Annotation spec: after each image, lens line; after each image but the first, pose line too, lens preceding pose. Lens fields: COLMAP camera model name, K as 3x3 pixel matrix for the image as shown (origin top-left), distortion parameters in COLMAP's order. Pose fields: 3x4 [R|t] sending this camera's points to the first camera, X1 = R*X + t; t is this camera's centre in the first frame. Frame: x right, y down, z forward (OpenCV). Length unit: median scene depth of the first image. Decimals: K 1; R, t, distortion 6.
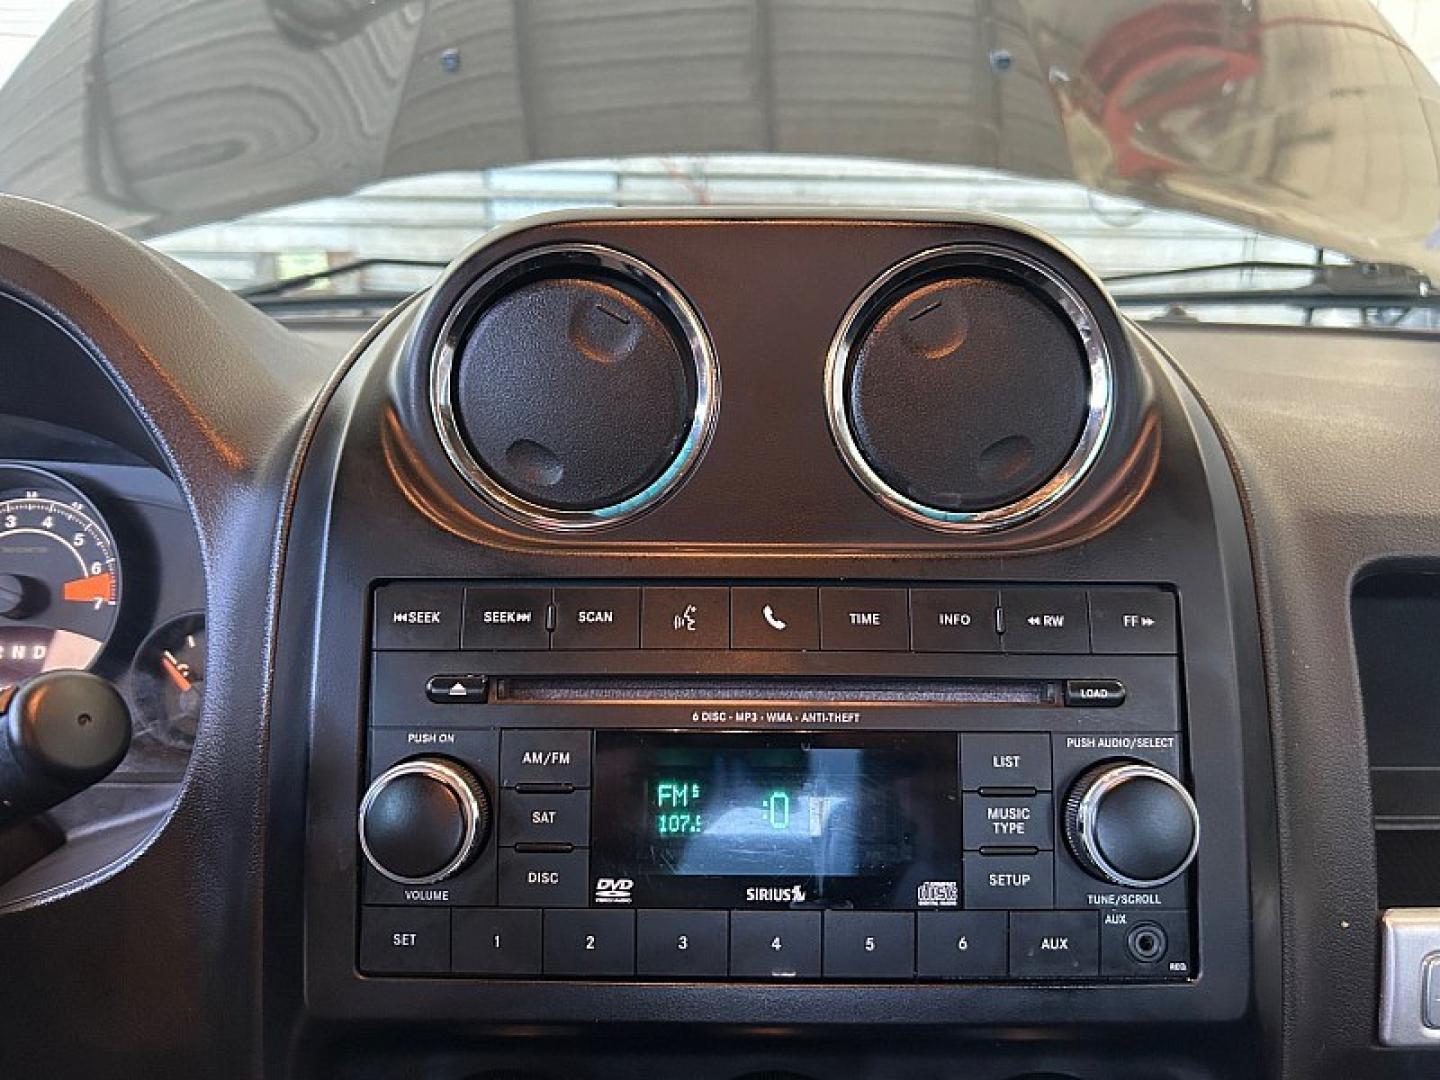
lens RADIAL K [[1024.0, 0, 720.0], [0, 1024.0, 540.0], [0, 0, 1]] dist [0.047840, -0.057780]
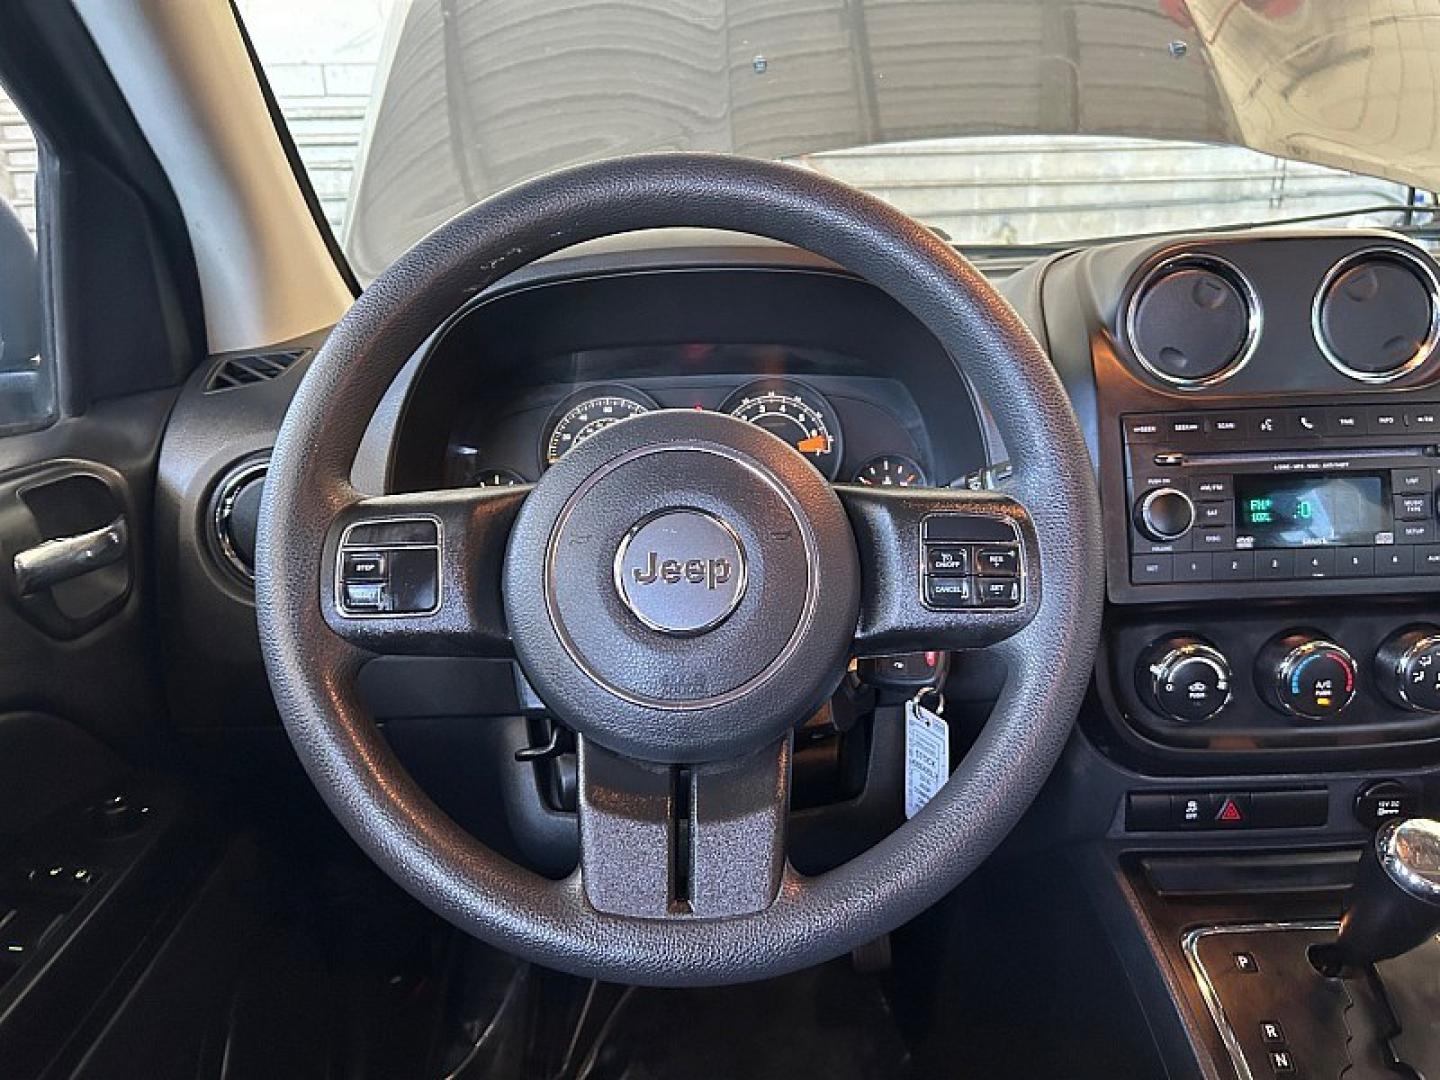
lens RADIAL K [[1024.0, 0, 720.0], [0, 1024.0, 540.0], [0, 0, 1]] dist [0.047840, -0.057780]
pose [[0.998914, -0.042969, 0.018015, -1.251519], [0.041348, 0.995747, 0.082335, 0.091291], [-0.021476, -0.081500, 0.996442, -1.210883]]
